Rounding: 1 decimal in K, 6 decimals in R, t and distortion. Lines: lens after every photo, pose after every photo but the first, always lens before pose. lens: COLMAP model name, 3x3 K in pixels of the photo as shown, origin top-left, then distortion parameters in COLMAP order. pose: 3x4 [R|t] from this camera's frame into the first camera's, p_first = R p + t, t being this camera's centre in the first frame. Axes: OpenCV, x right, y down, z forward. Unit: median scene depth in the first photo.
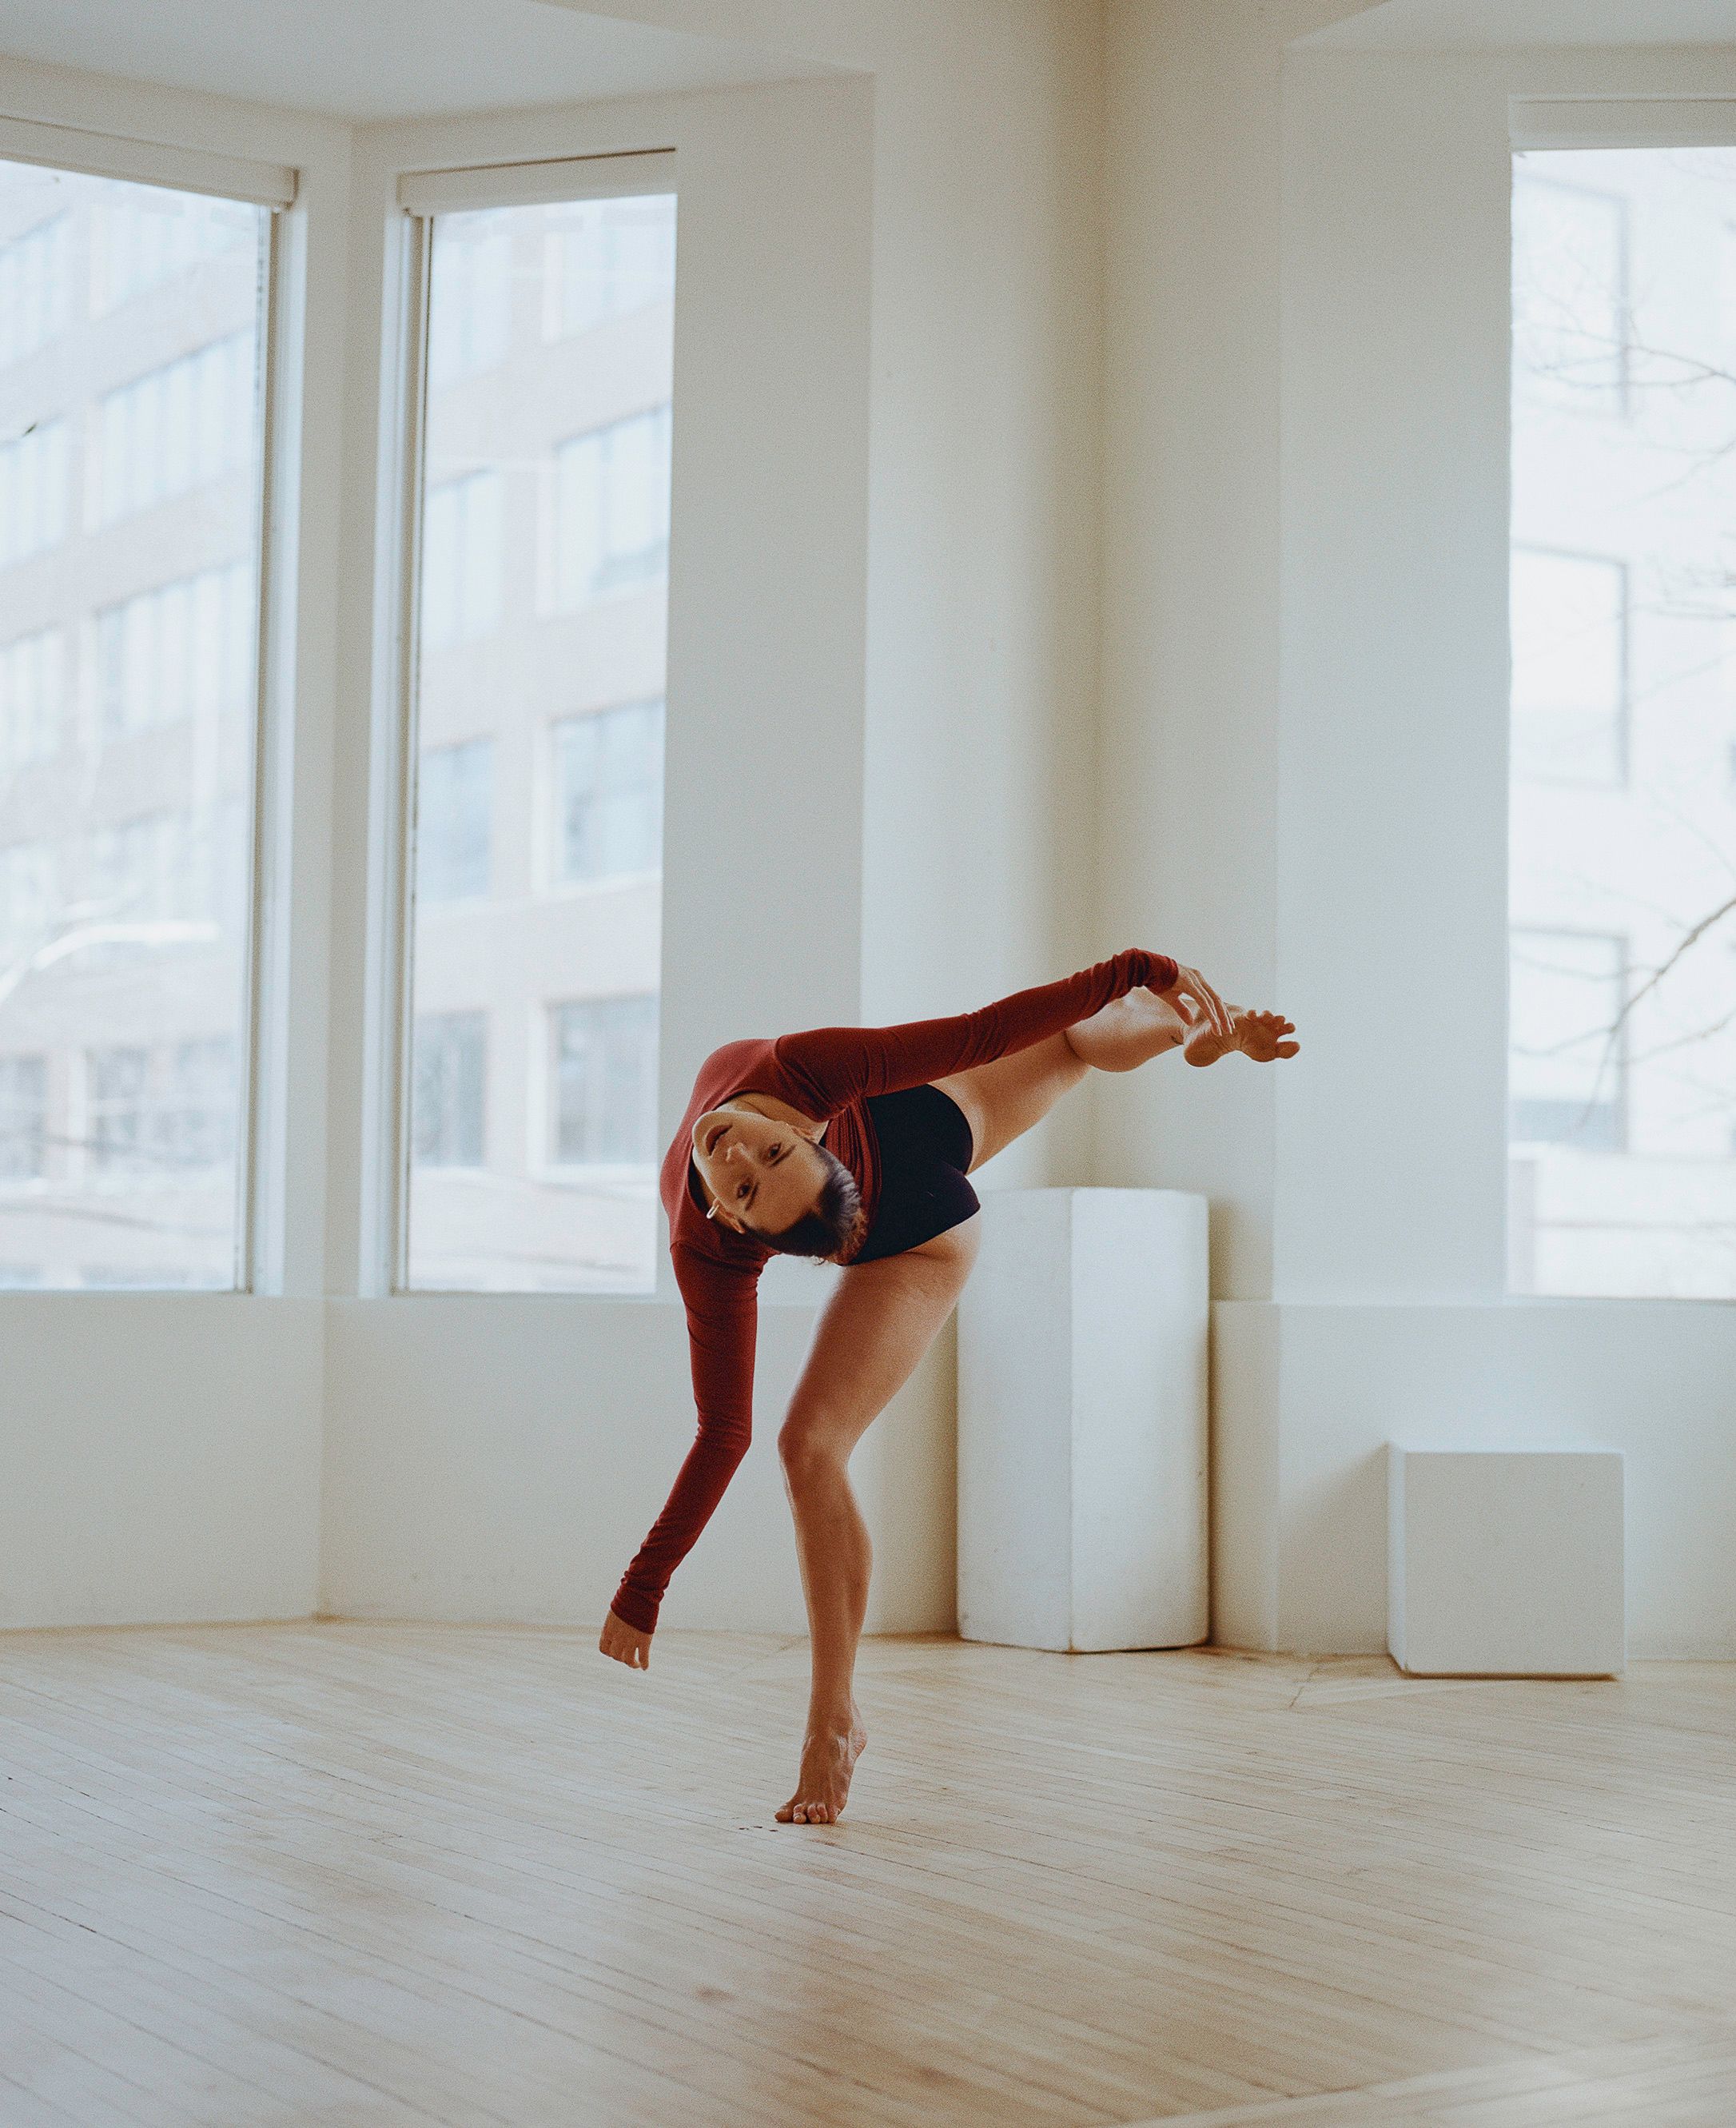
lens RADIAL K [[3791.4, 0, 868.0], [0, 3791.4, 1064.0], [0, 0, 1]] dist [-0.008194, -0.067194]
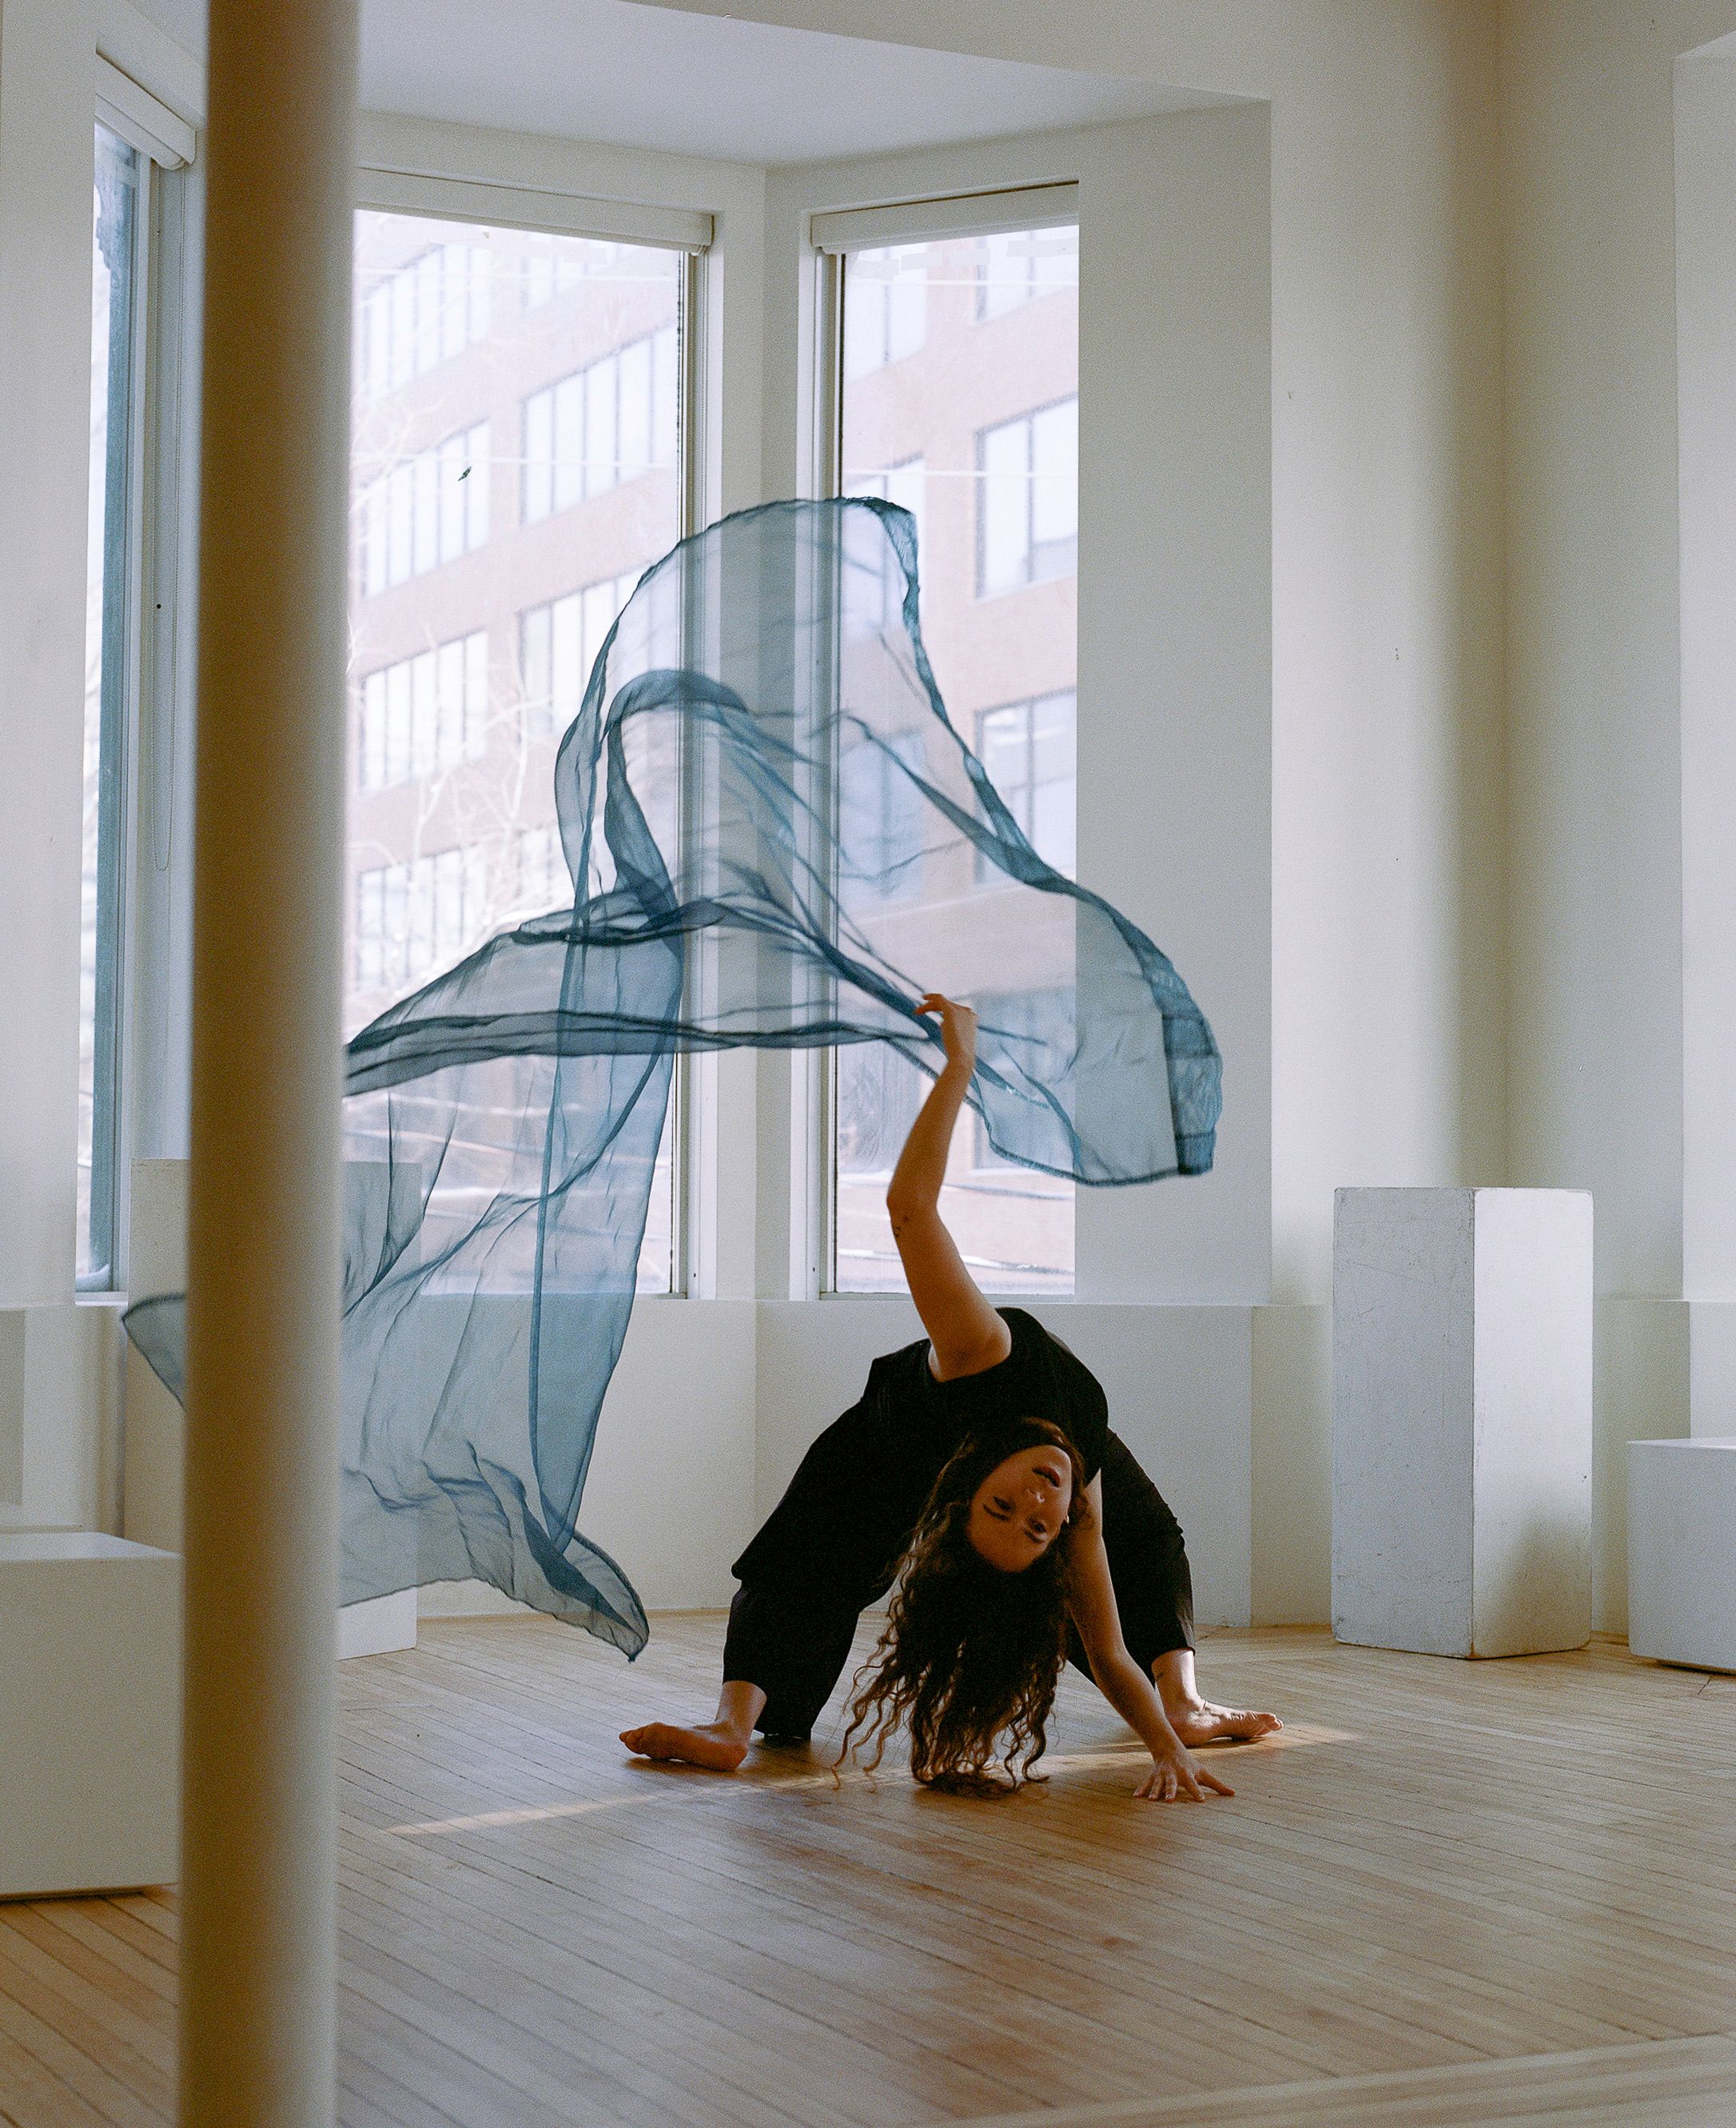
lens RADIAL K [[3894.6, 0, 868.0], [0, 3894.6, 1064.0], [0, 0, 1]] dist [-0.022818, 0.232144]
pose [[0.993363, -0.014723, -0.114078, 0.010388], [0.014887, 0.999889, 0.000585, -0.003613], [0.114057, -0.002279, 0.993472, -0.060529]]
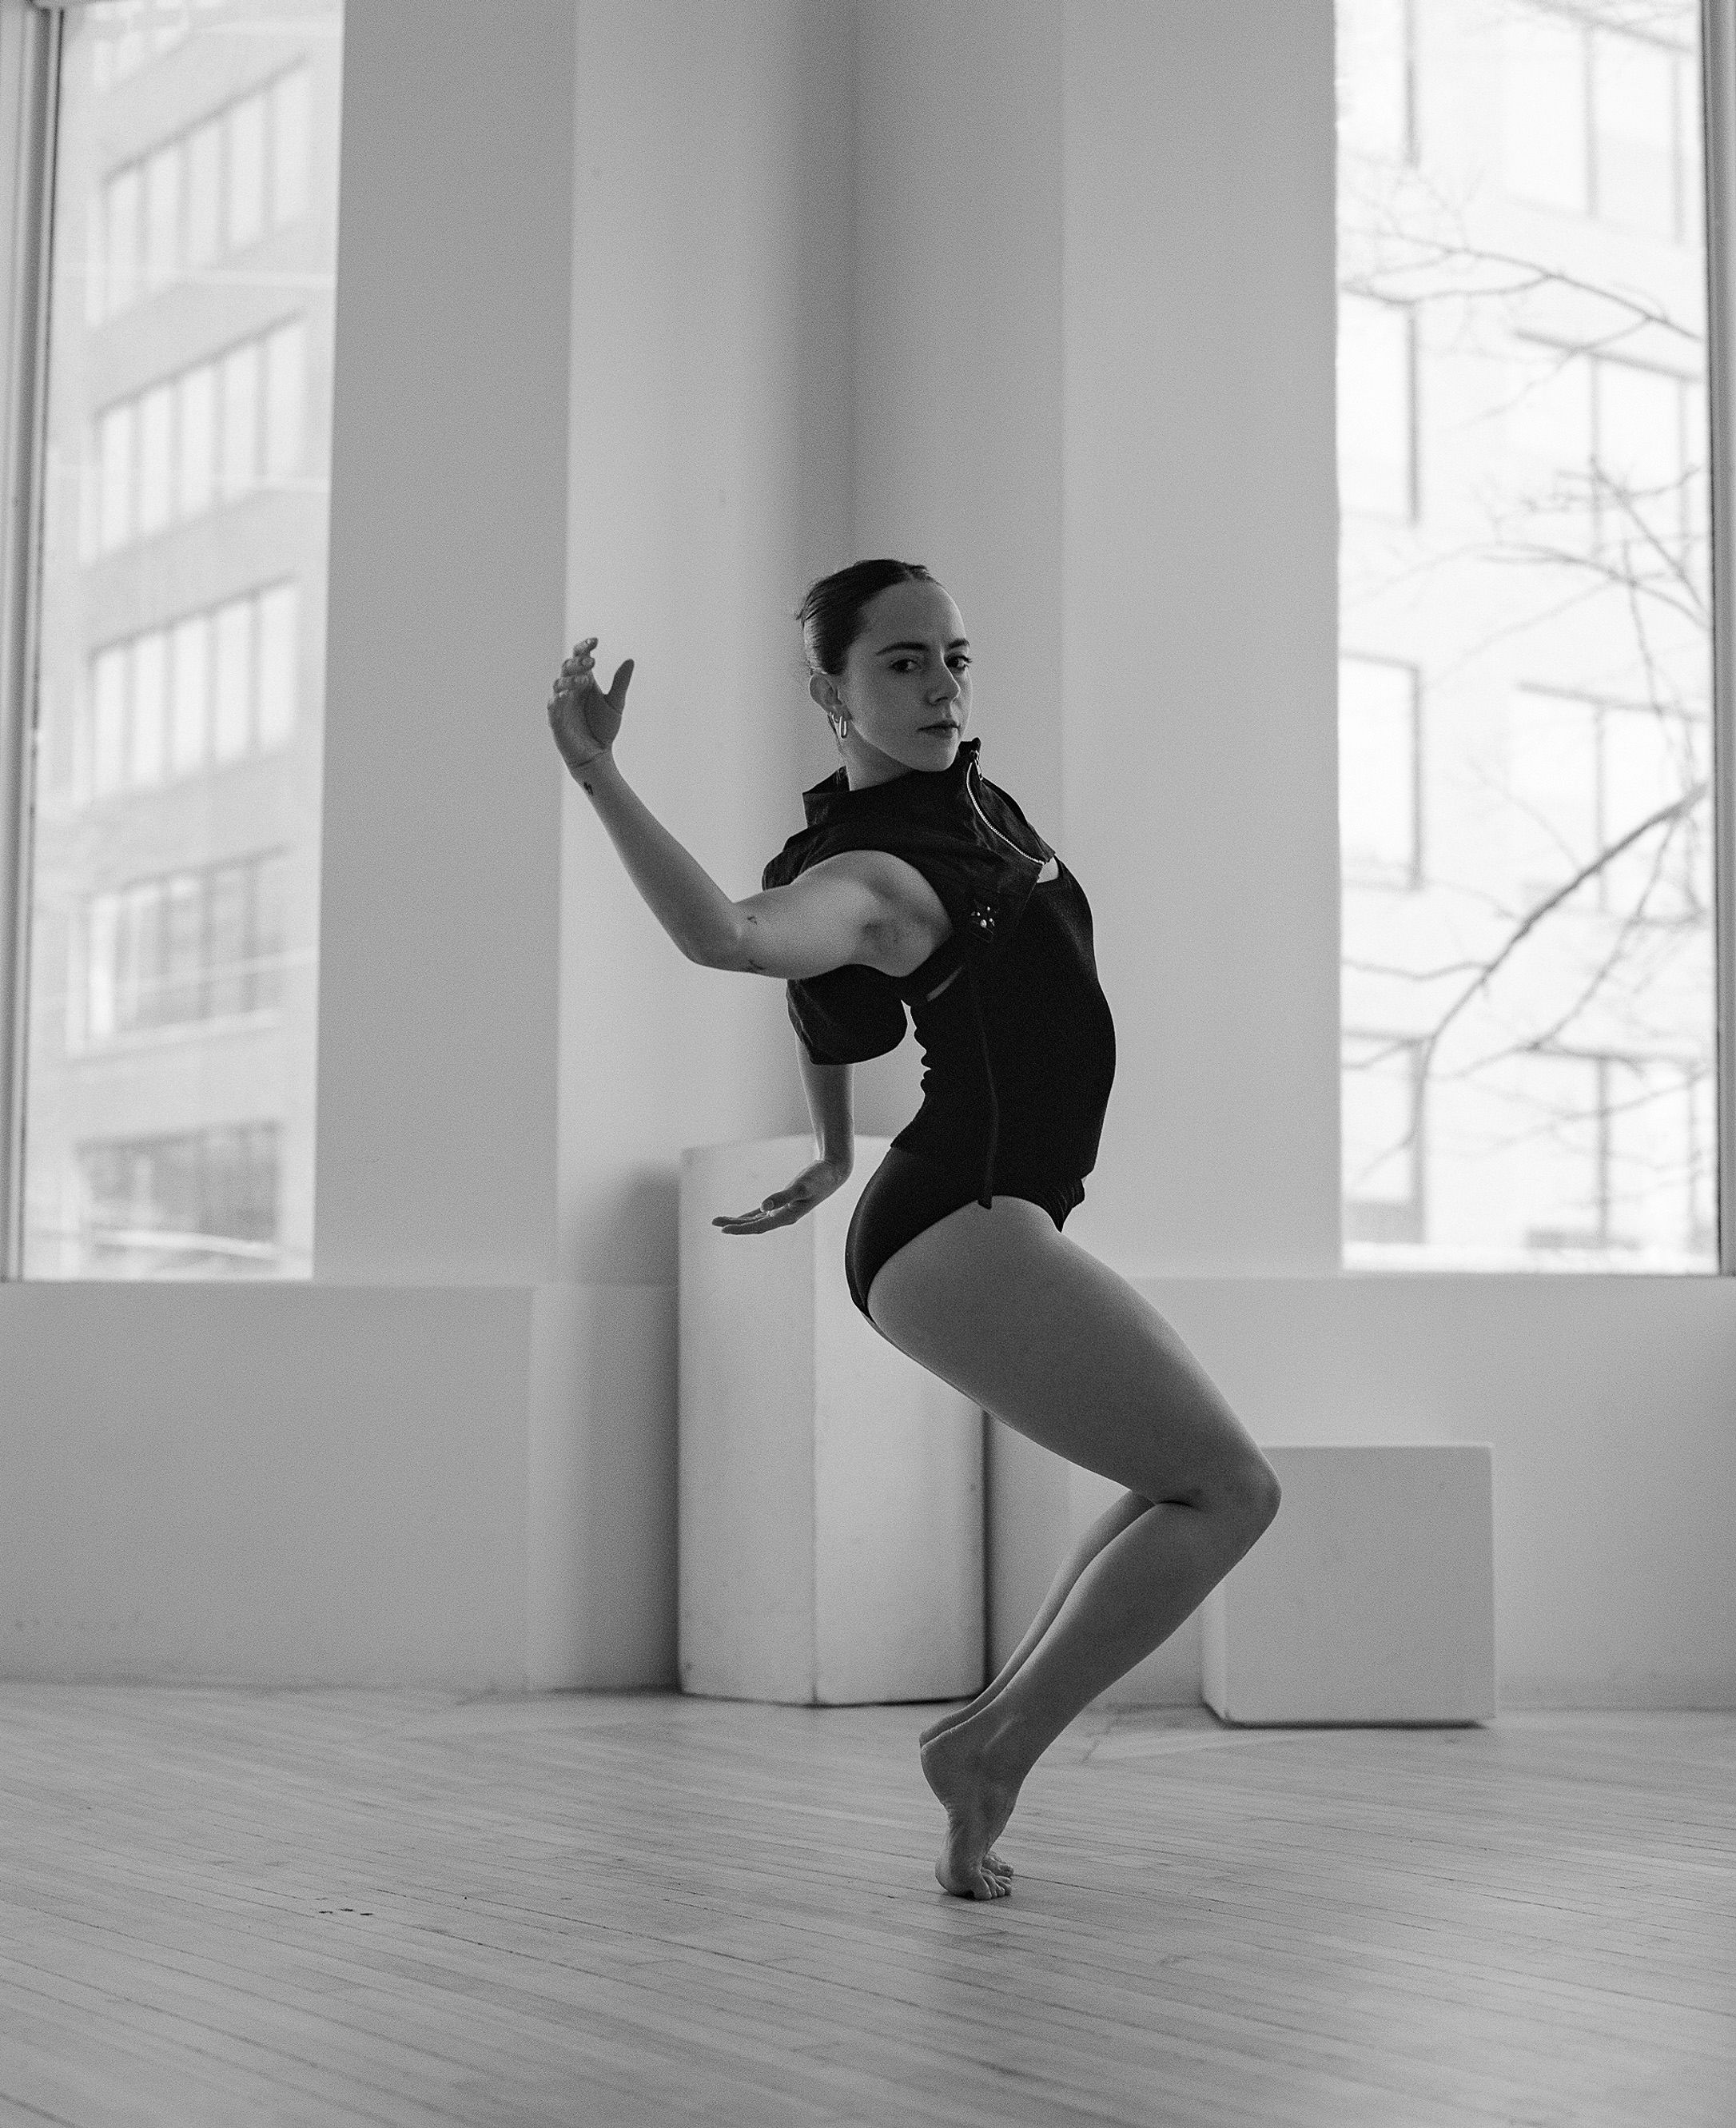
lens RADIAL K [[3674.5, 0, 868.0], [0, 3674.5, 1064.0], [0, 0, 1]] dist [-0.015947, -0.202681]
pose [[0.998657, -0.001689, 0.051778, 0.024328], [0.003672, 0.999262, -0.038239, 0.047842], [-0.051675, 0.038378, 0.997926, 0.207624]]
